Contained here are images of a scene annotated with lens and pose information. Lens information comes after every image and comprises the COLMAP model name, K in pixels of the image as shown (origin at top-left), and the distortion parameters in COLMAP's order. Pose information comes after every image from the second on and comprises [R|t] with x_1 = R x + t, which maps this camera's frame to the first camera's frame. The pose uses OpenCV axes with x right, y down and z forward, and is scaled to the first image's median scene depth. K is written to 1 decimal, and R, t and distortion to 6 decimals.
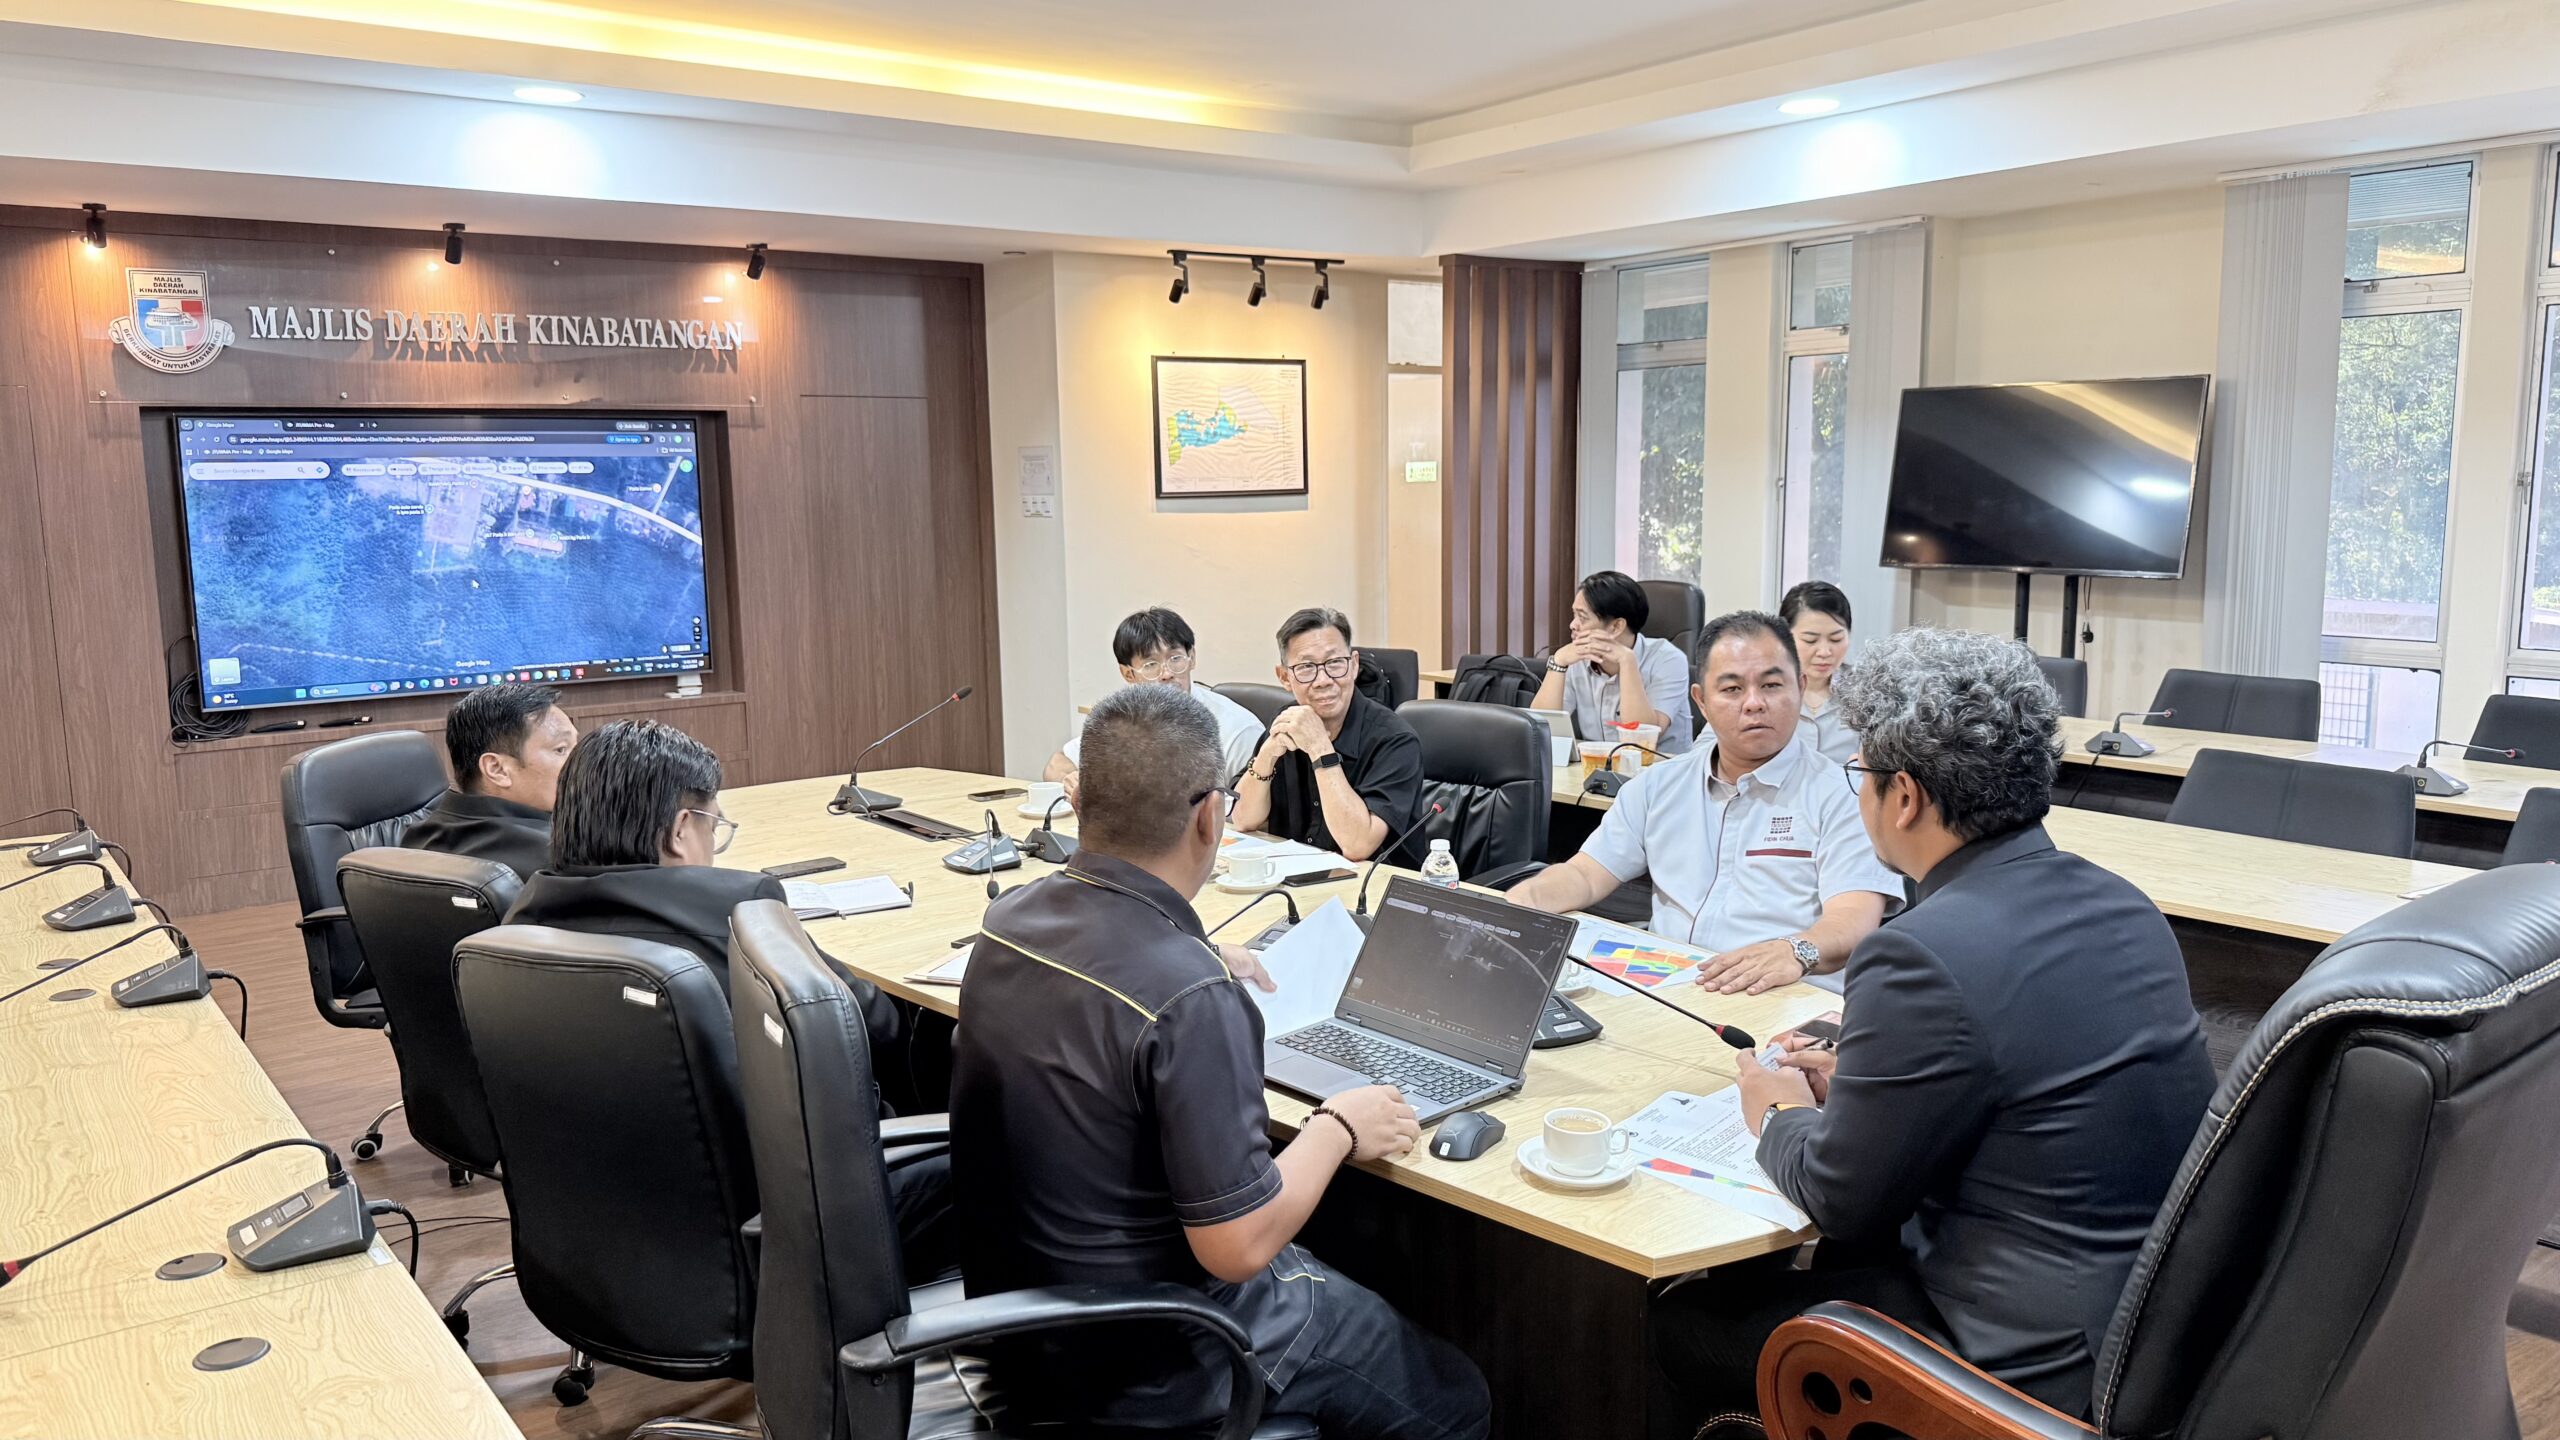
lens RADIAL K [[1834.7, 0, 1277.9], [0, 1834.7, 713.1], [0, 0, 1]] dist [0.100910, -0.211481]
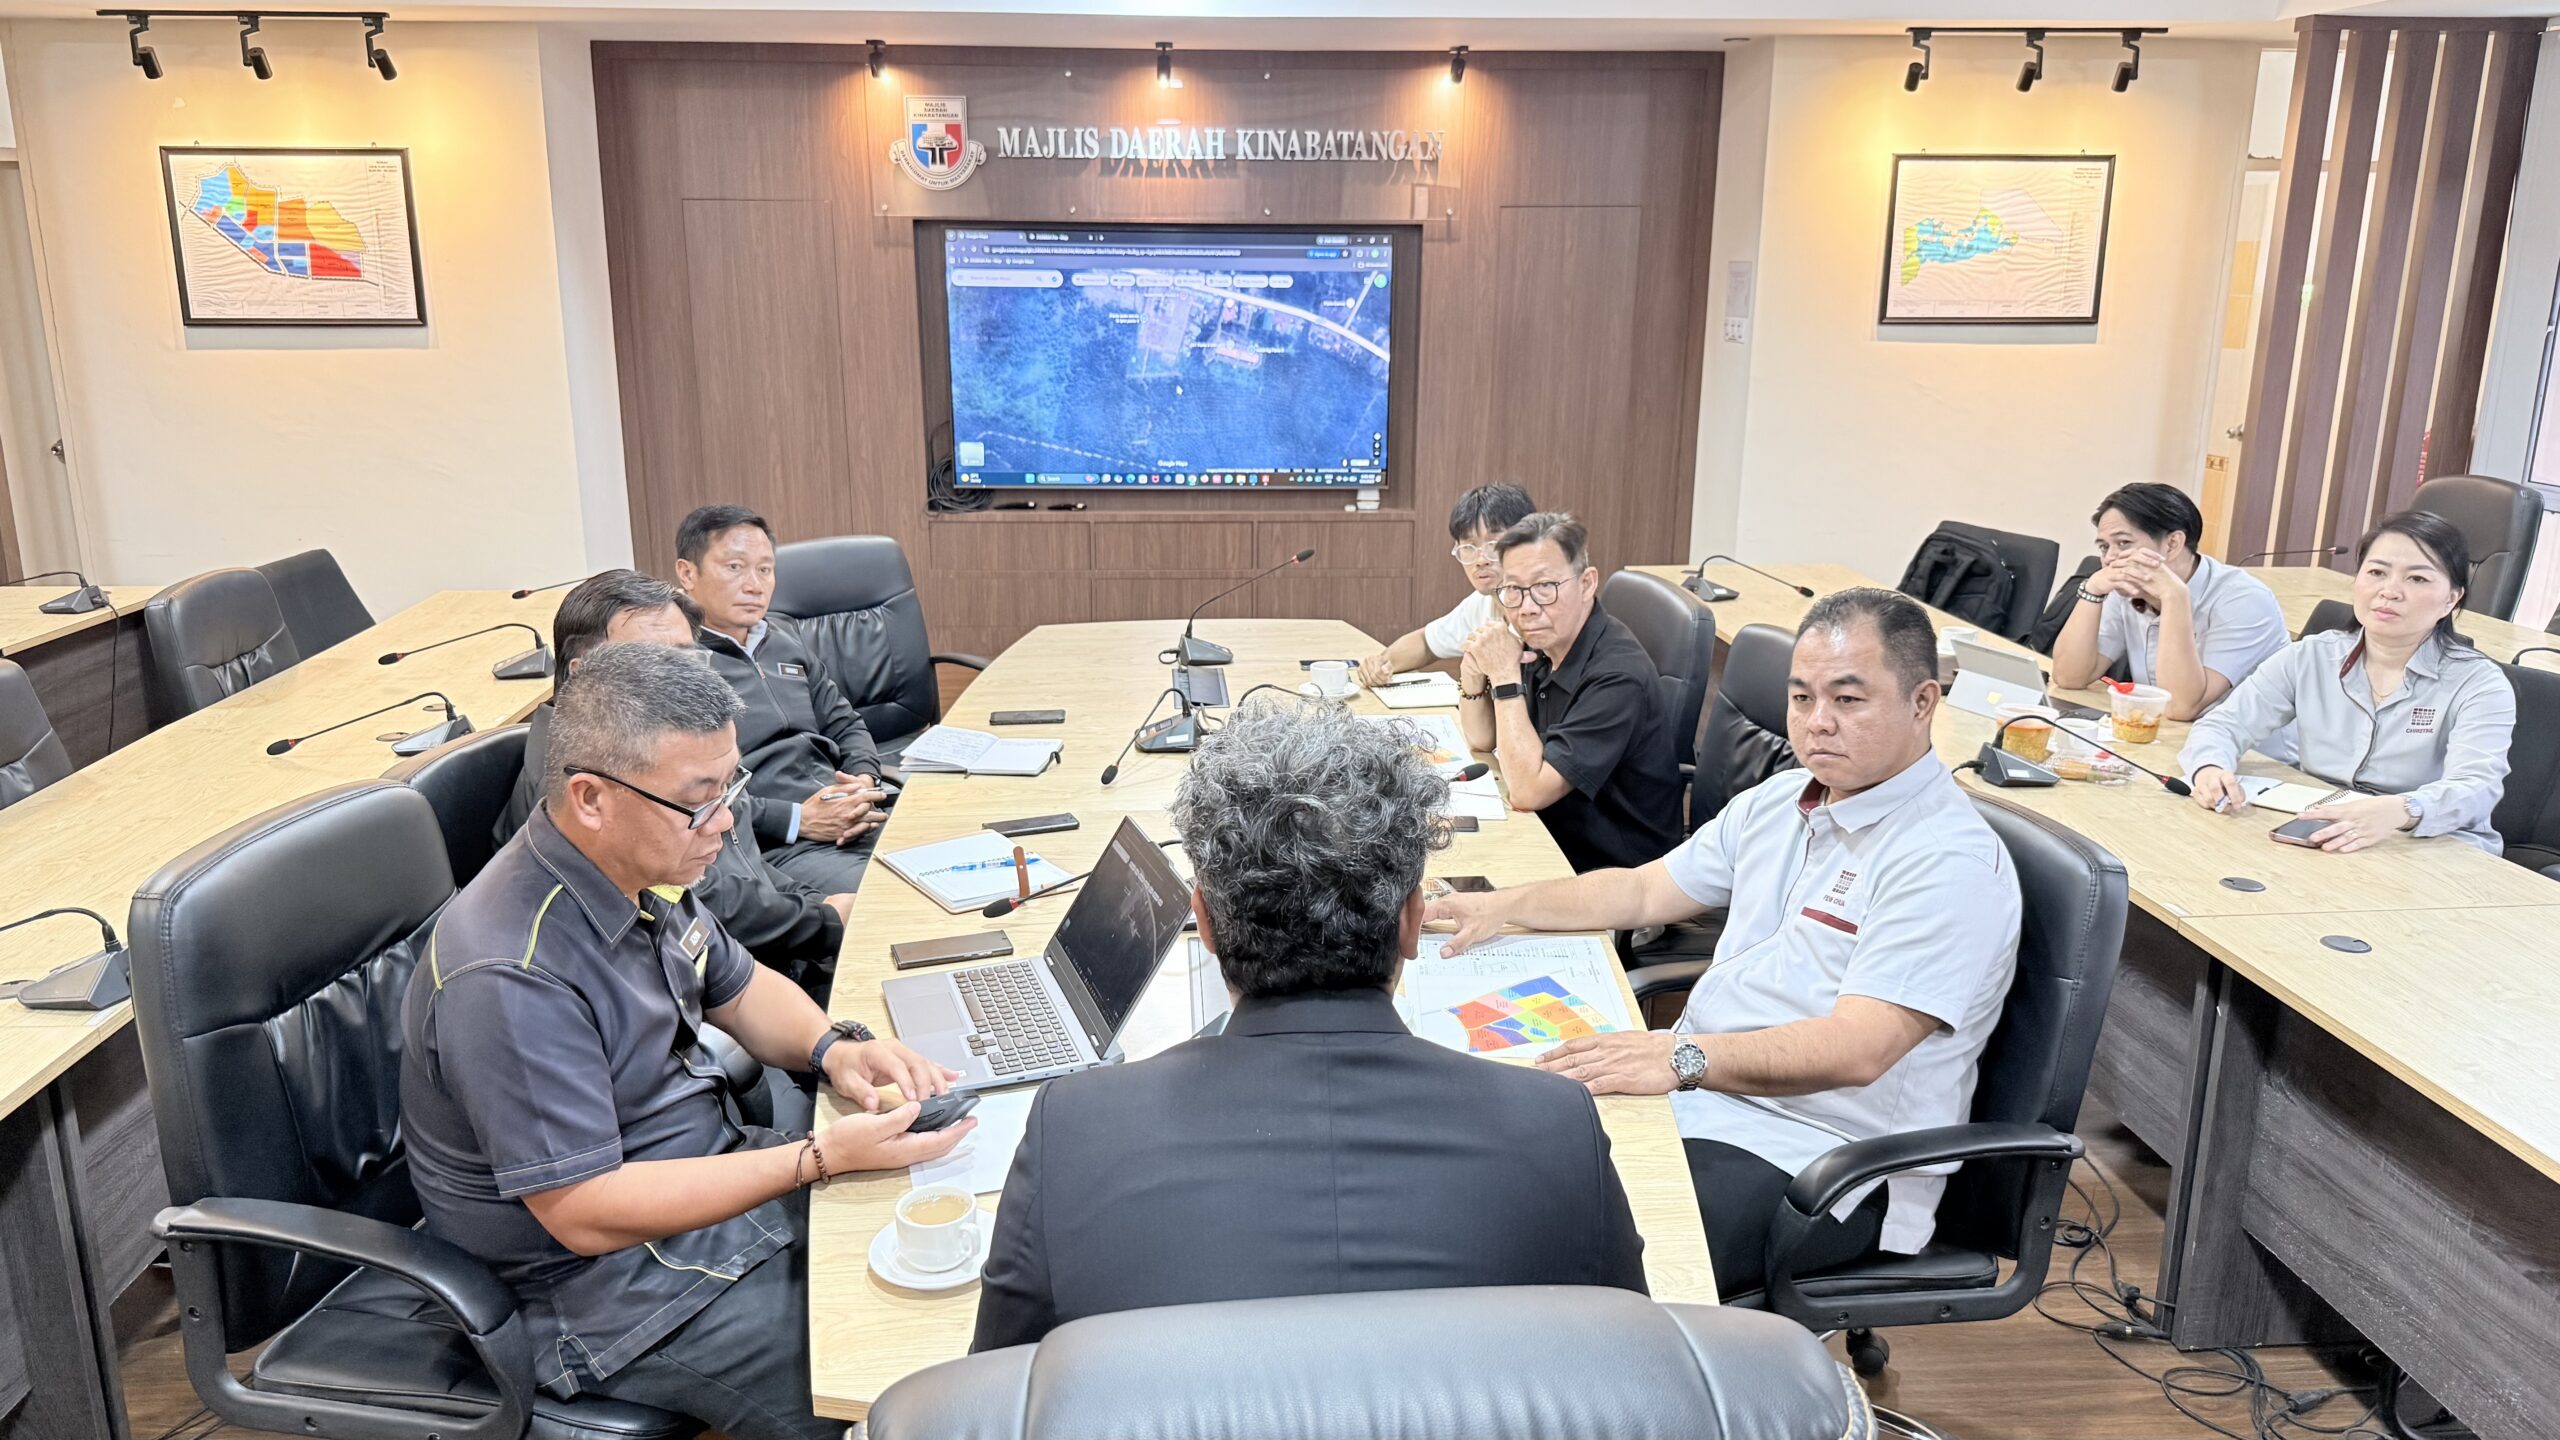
lens RADIAL K [[1812.2, 0, 1280.0], [0, 1812.2, 720.0], [0, 0, 1]] dist [0.089108, -0.146535]
pose [[0.830122, 0.150106, -0.536997, 0.211447], [-0.089639, 0.986482, 0.137181, -0.029586], [0.550330, -0.065742, 0.832355, 0.132572]]
